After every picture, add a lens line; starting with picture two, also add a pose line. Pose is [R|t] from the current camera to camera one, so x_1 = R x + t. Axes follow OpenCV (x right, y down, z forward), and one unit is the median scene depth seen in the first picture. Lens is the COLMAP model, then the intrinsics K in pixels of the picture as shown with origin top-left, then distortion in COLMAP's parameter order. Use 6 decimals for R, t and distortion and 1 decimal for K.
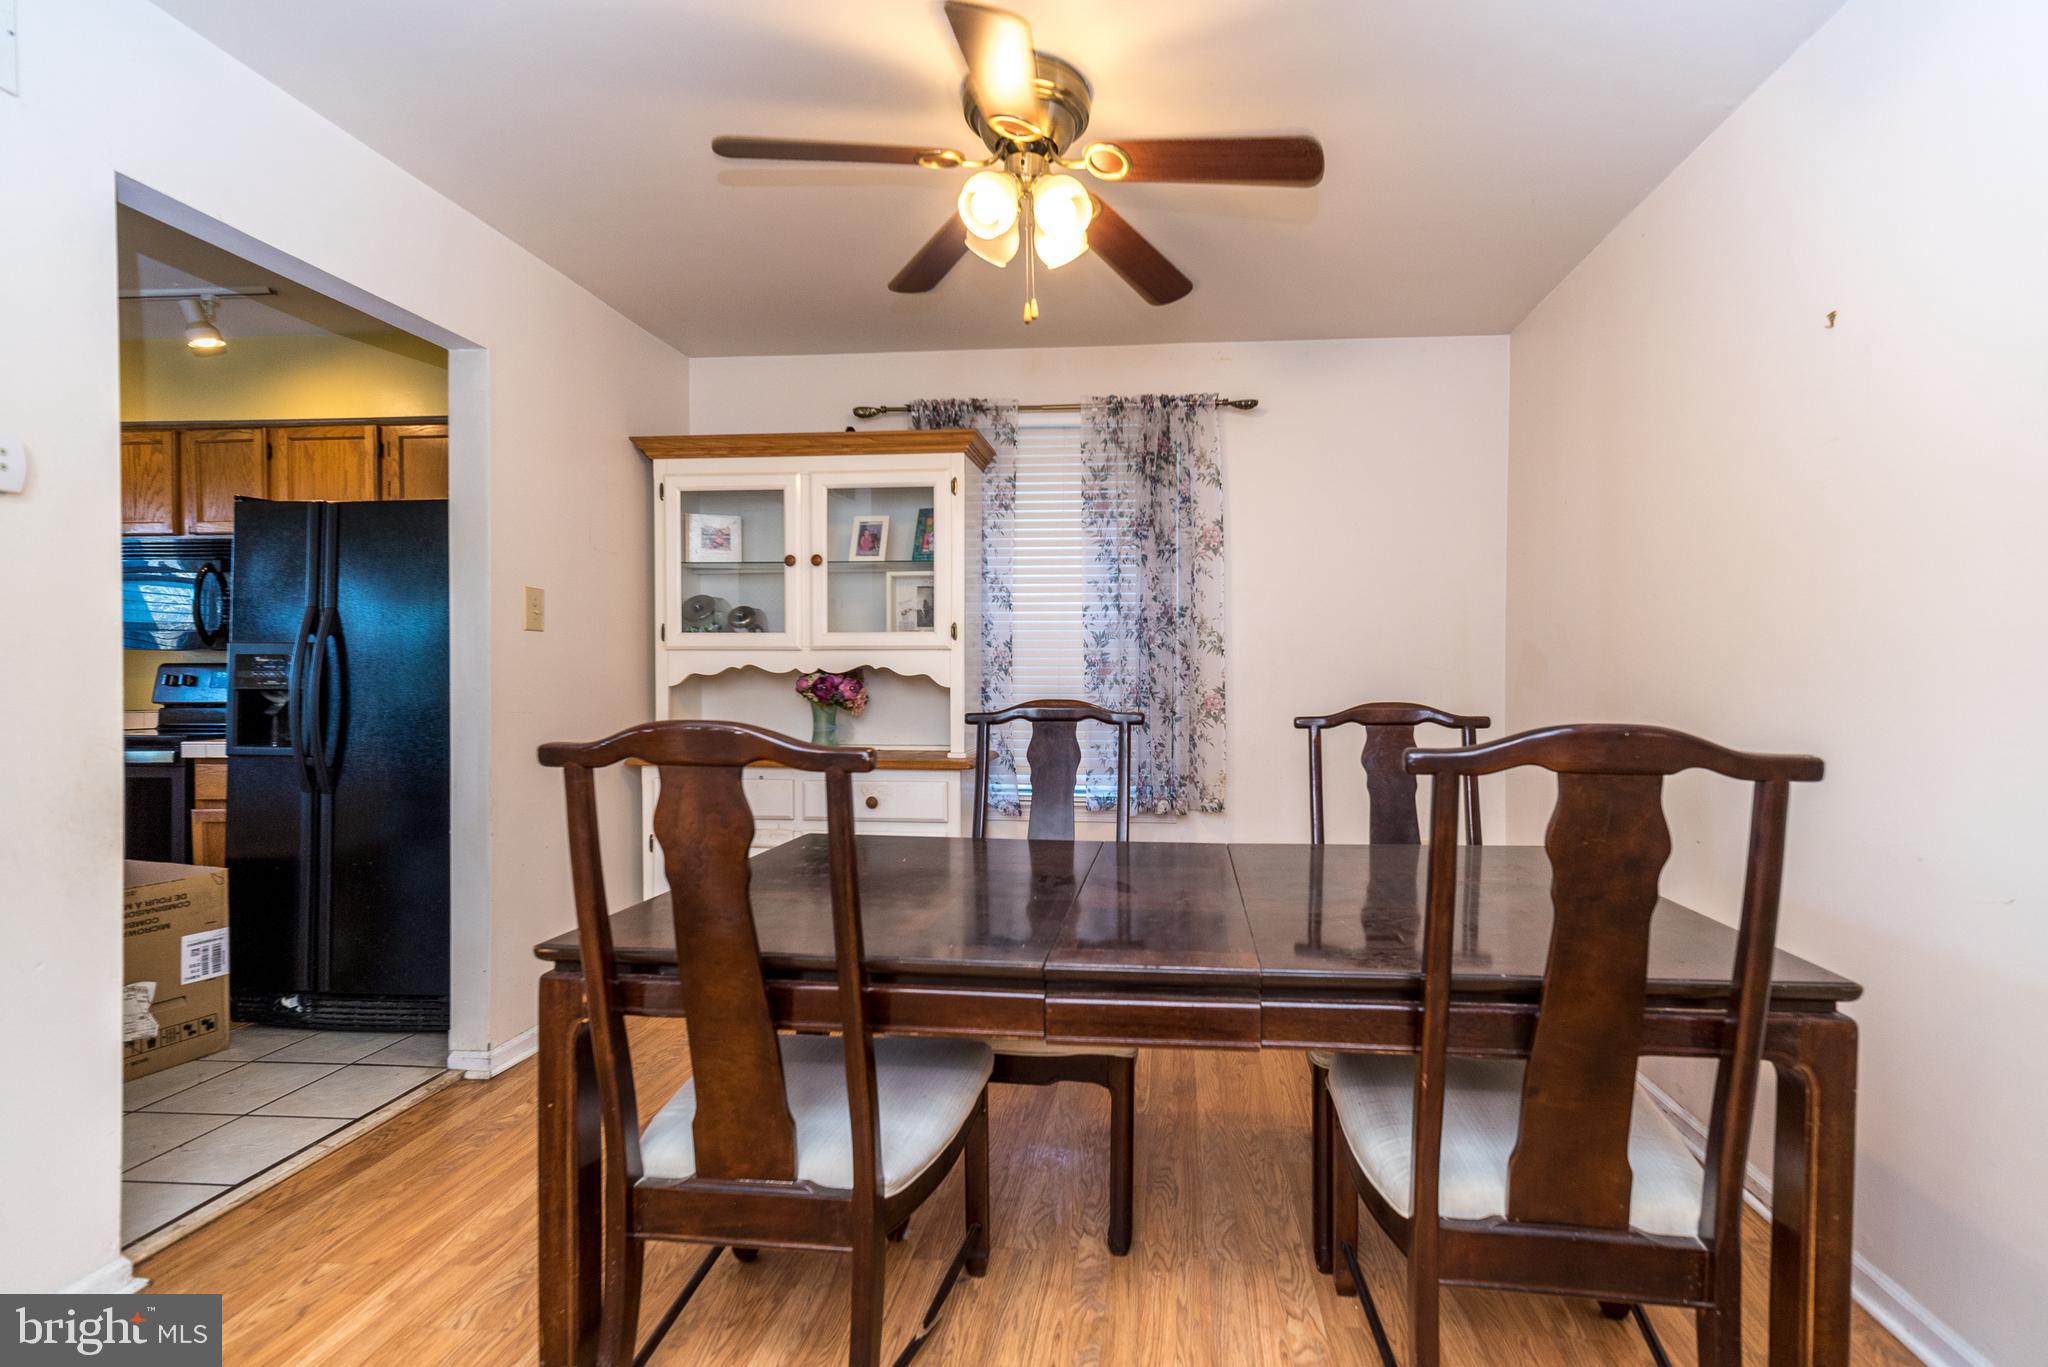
lens RADIAL K [[894.4, 0, 1017.1], [0, 894.4, 671.3], [0, 0, 1]] dist [0.002013, 0.006913]
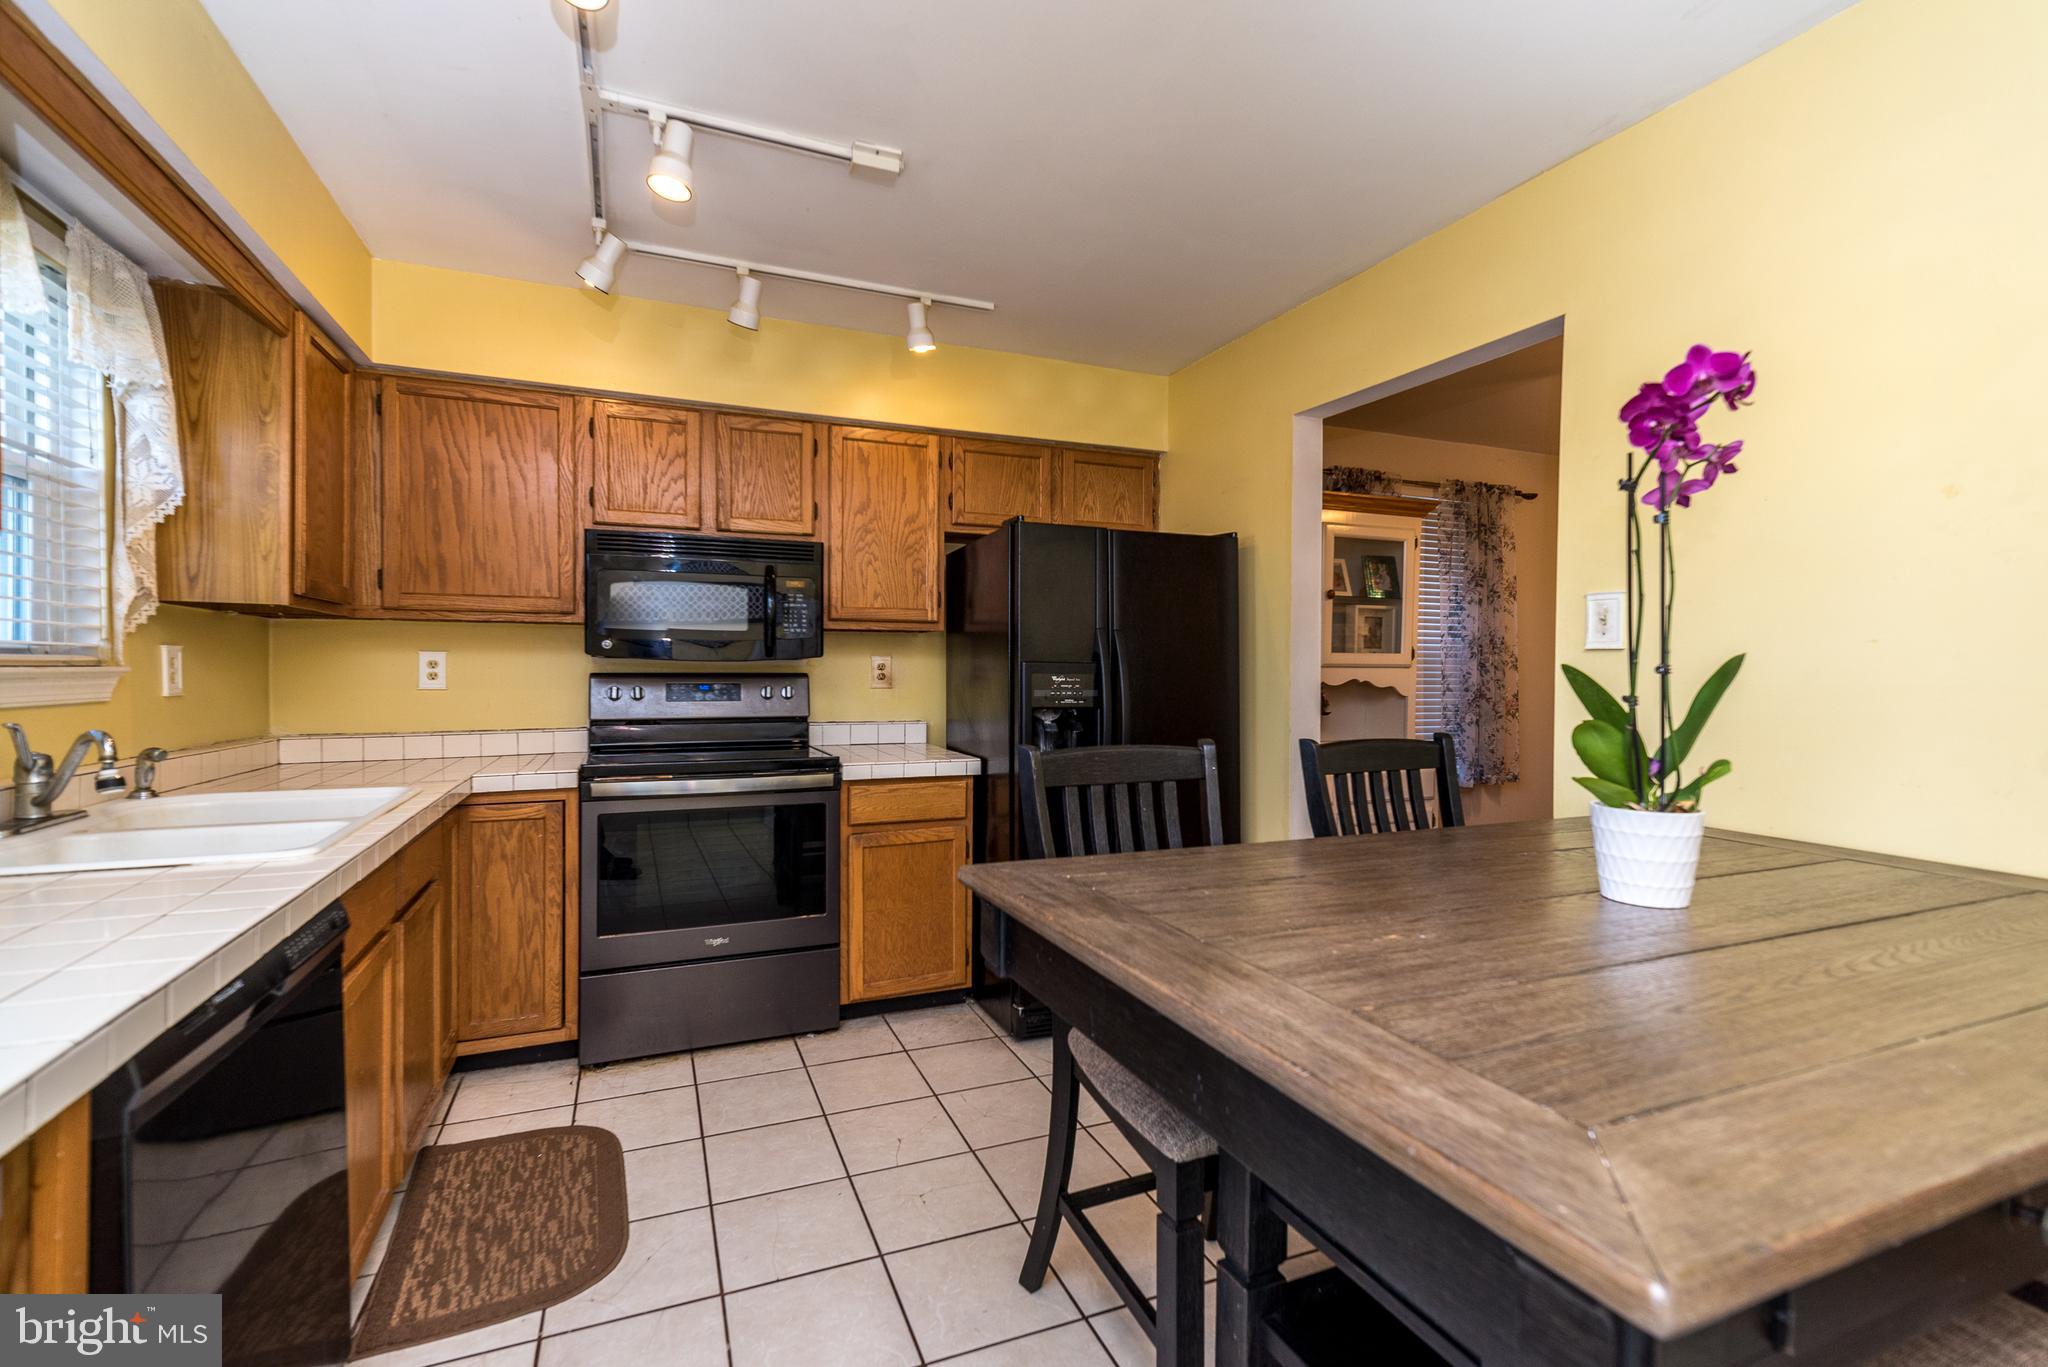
lens RADIAL K [[893.3, 0, 1014.8], [0, 893.3, 678.1], [0, 0, 1]] dist [0.013973, 0.000621]
pose [[0.893396, -0.001861, 0.449265, -1.116511], [-0.004193, 0.999913, 0.012481, -0.021513], [-0.449250, -0.013034, 0.893311, 0.084824]]
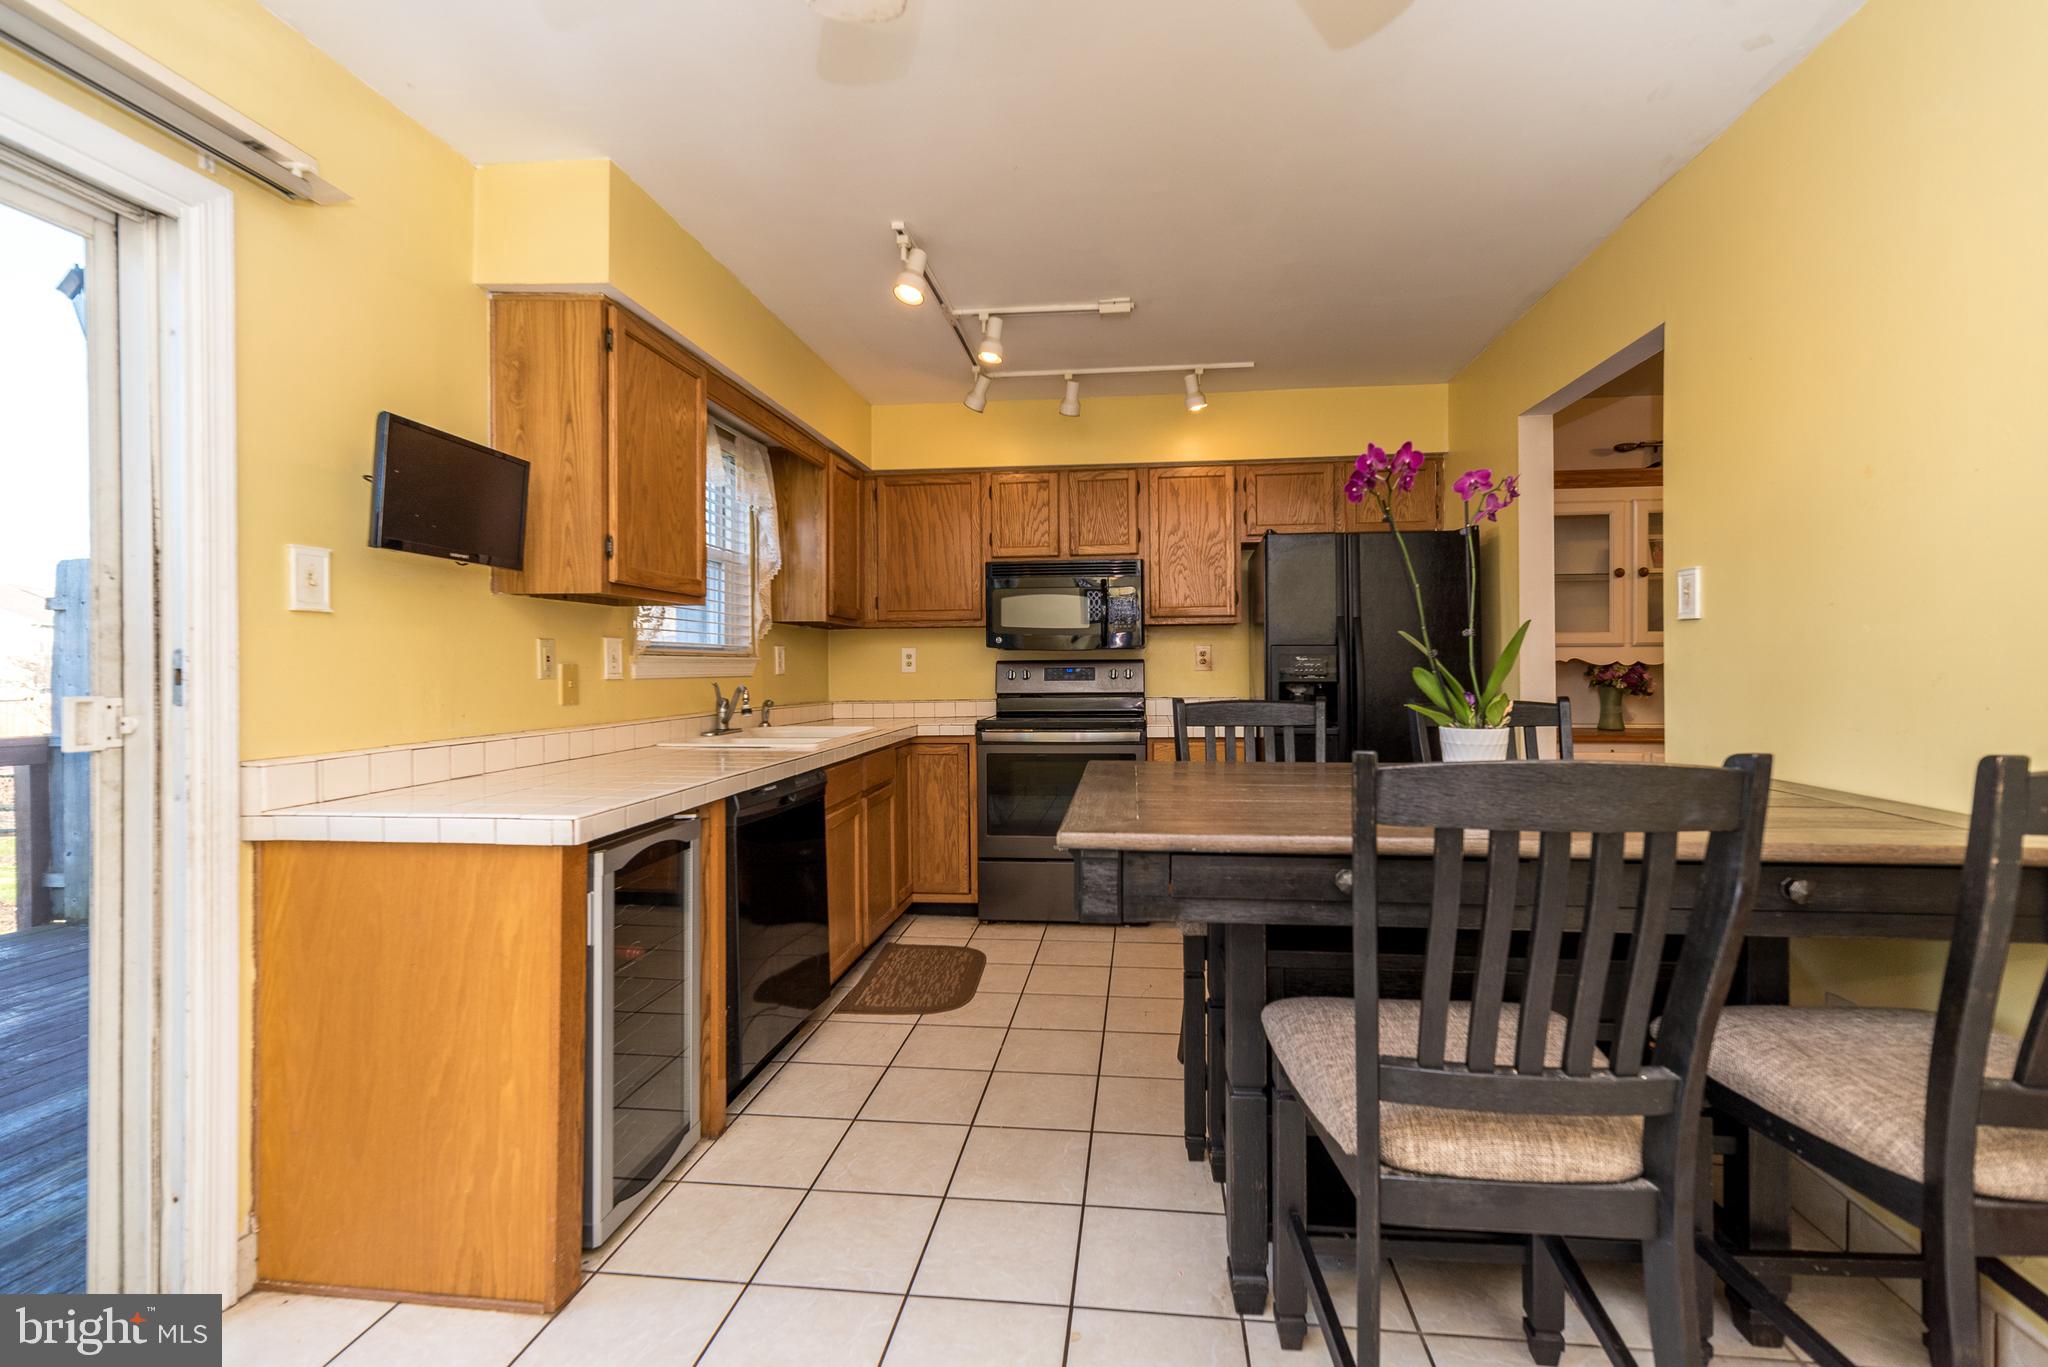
lens RADIAL K [[894.4, 0, 1017.1], [0, 894.4, 671.3], [0, 0, 1]] dist [0.002013, 0.006913]
pose [[0.997983, -0.007086, -0.063089, -0.966739], [0.007547, 0.999947, 0.007072, -0.005769], [0.063035, -0.007533, 0.997983, -0.239649]]
